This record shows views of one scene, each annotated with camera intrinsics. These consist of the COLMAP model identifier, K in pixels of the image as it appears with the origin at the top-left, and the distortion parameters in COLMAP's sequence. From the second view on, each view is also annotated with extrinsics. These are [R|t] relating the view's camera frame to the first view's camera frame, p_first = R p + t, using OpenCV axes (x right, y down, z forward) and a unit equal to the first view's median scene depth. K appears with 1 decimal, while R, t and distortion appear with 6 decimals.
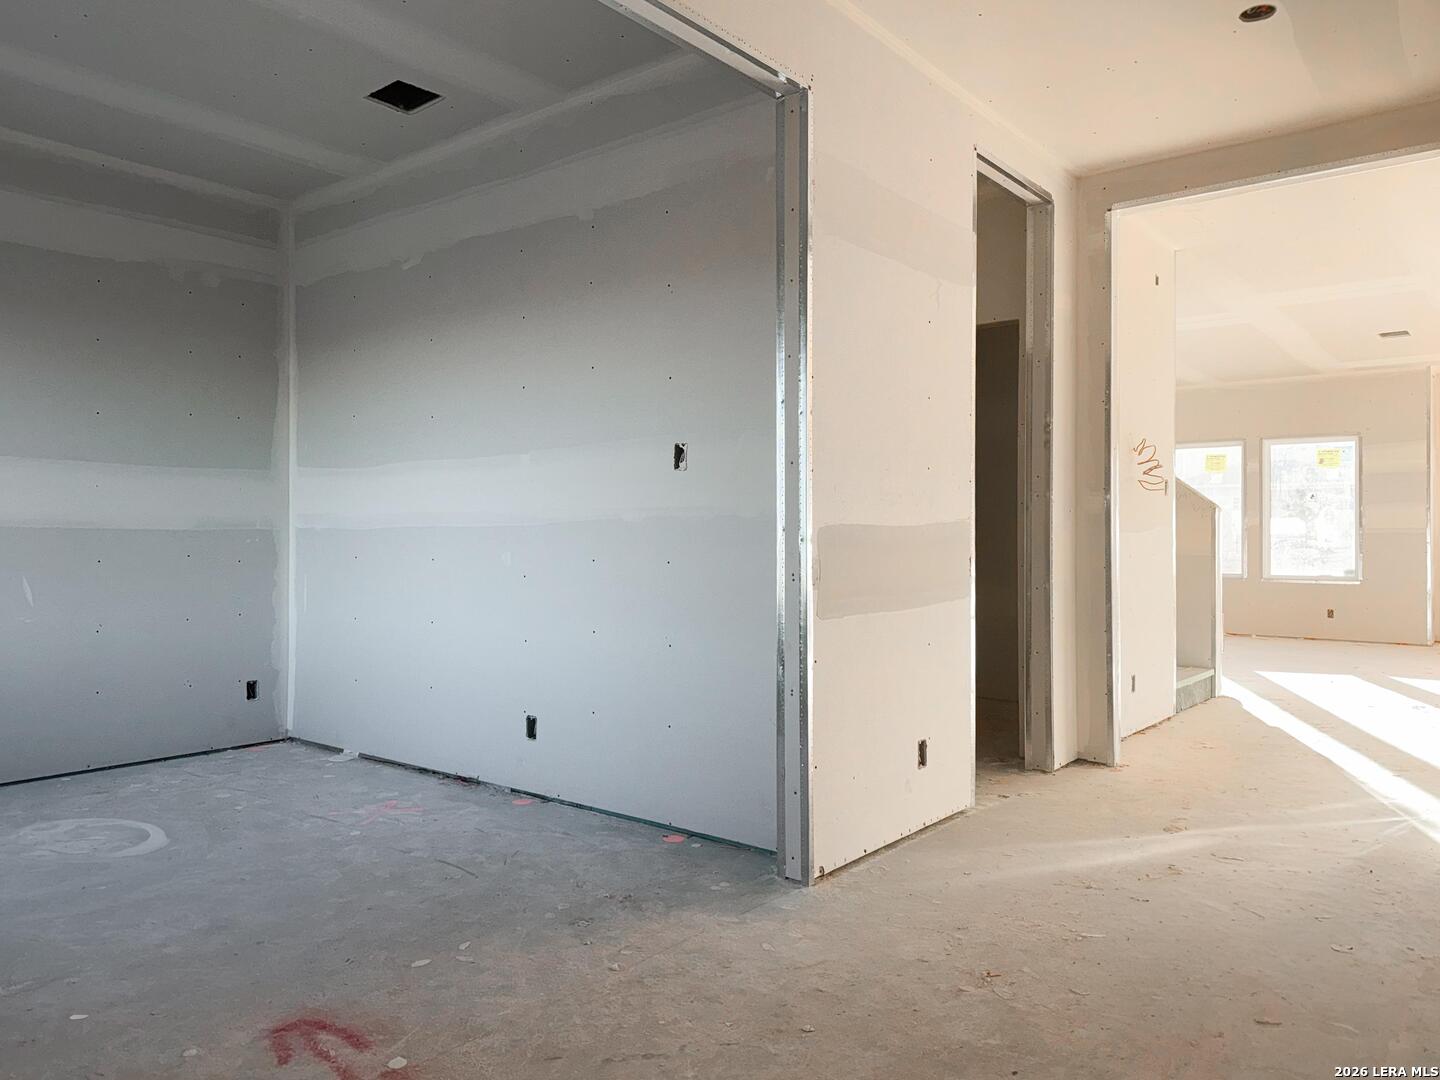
lens RADIAL K [[1032.0, 0, 720.0], [0, 1032.0, 540.0], [0, 0, 1]] dist [0.003195, -0.000186]
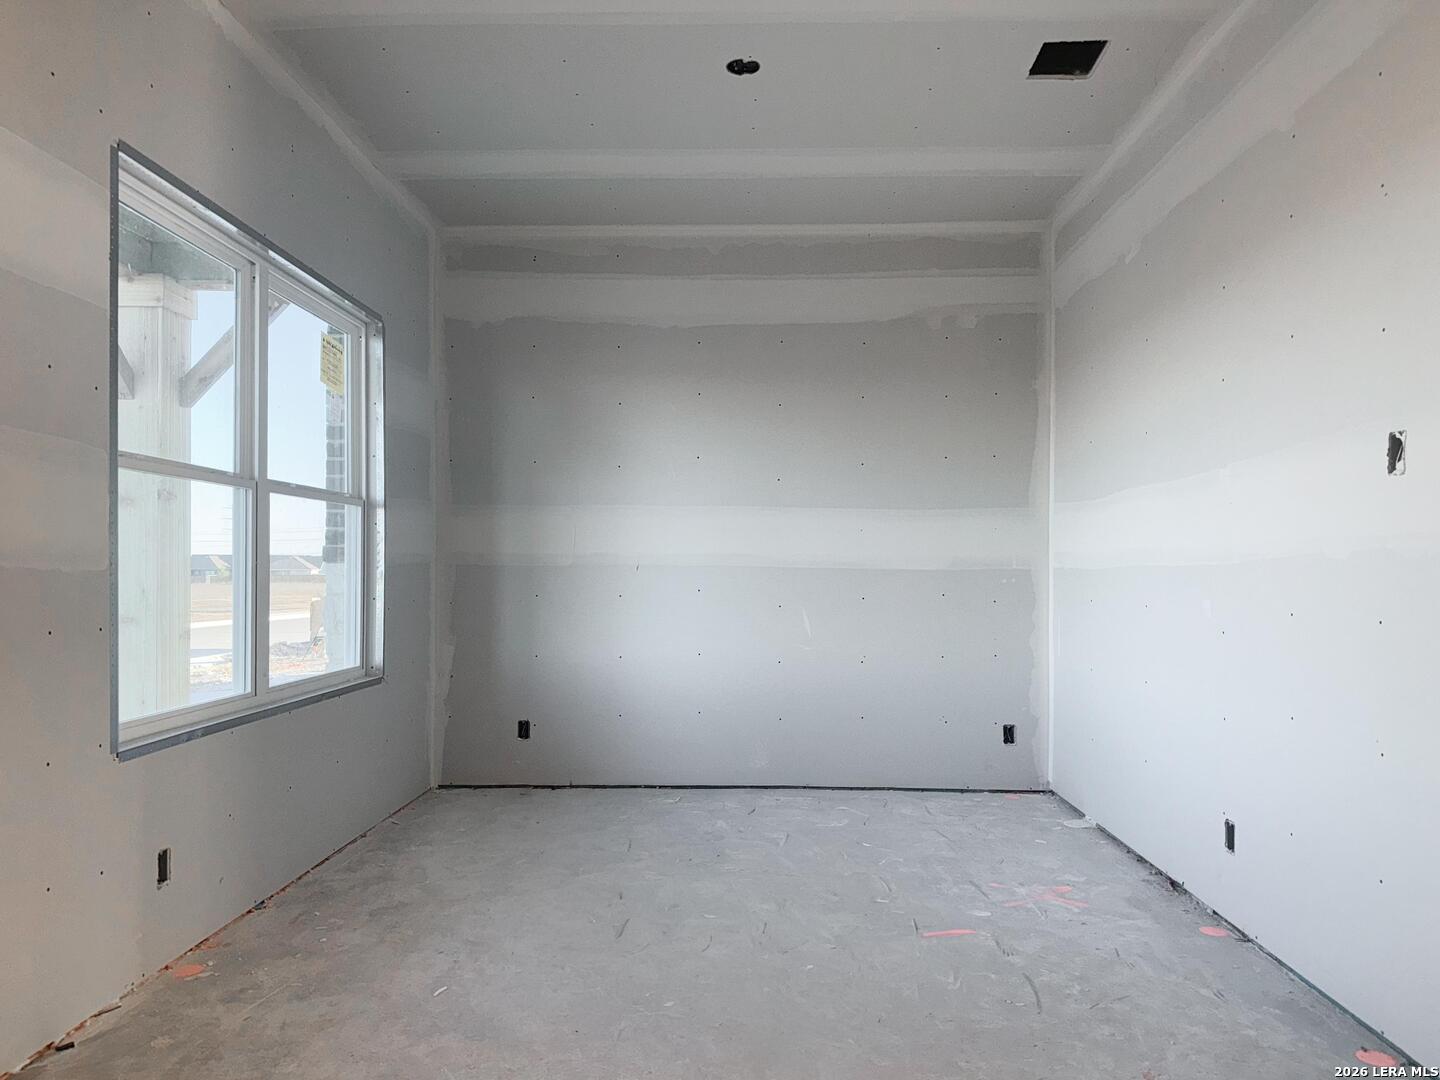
lens RADIAL K [[999.1, 0, 718.2], [0, 999.1, 576.0], [0, 0, 1]] dist [0.004475, -0.044969]
pose [[0.588449, 0.005936, -0.808512, 0.160840], [-0.009054, 0.999959, 0.000752, -0.002419], [0.808483, 0.006878, 0.588479, 0.249563]]
